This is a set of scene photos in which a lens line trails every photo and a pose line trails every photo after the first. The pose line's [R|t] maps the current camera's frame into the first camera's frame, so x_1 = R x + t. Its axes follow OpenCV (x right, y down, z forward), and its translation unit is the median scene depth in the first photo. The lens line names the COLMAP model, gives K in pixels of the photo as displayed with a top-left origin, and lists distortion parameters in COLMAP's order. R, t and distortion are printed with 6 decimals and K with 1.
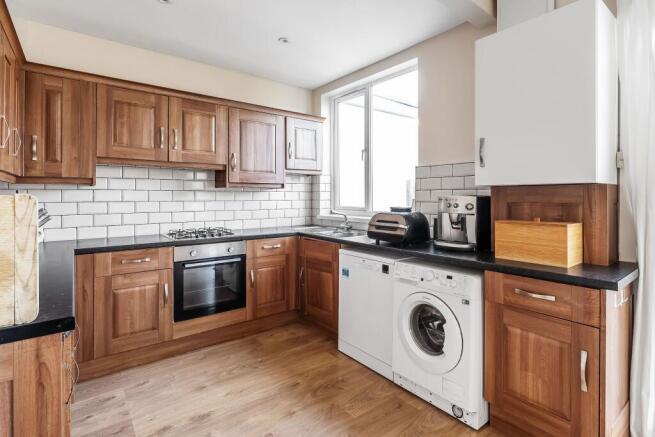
lens RADIAL K [[340.0, 0, 325.8], [0, 340.0, 193.8], [0, 0, 1]] dist [-0.000413, -0.000042]
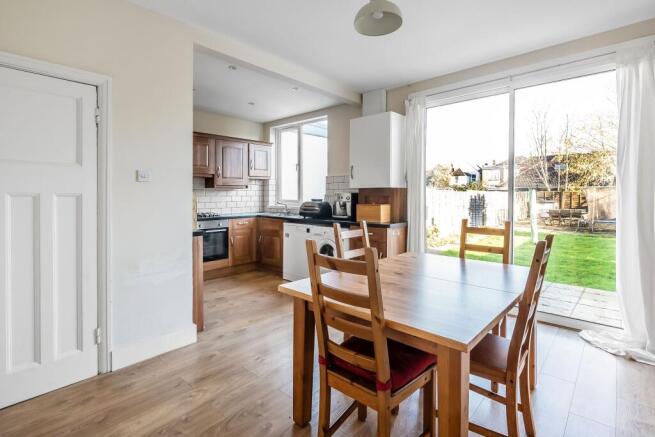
lens RADIAL K [[317.1, 0, 324.0], [0, 317.1, 192.8], [0, 0, 1]] dist [-0.000616, -0.000015]
pose [[0.981016, -0.000028, 0.193928, -0.068093], [-0.000759, 0.999992, 0.003986, -0.001432], [-0.193926, -0.004058, 0.981008, -0.615186]]
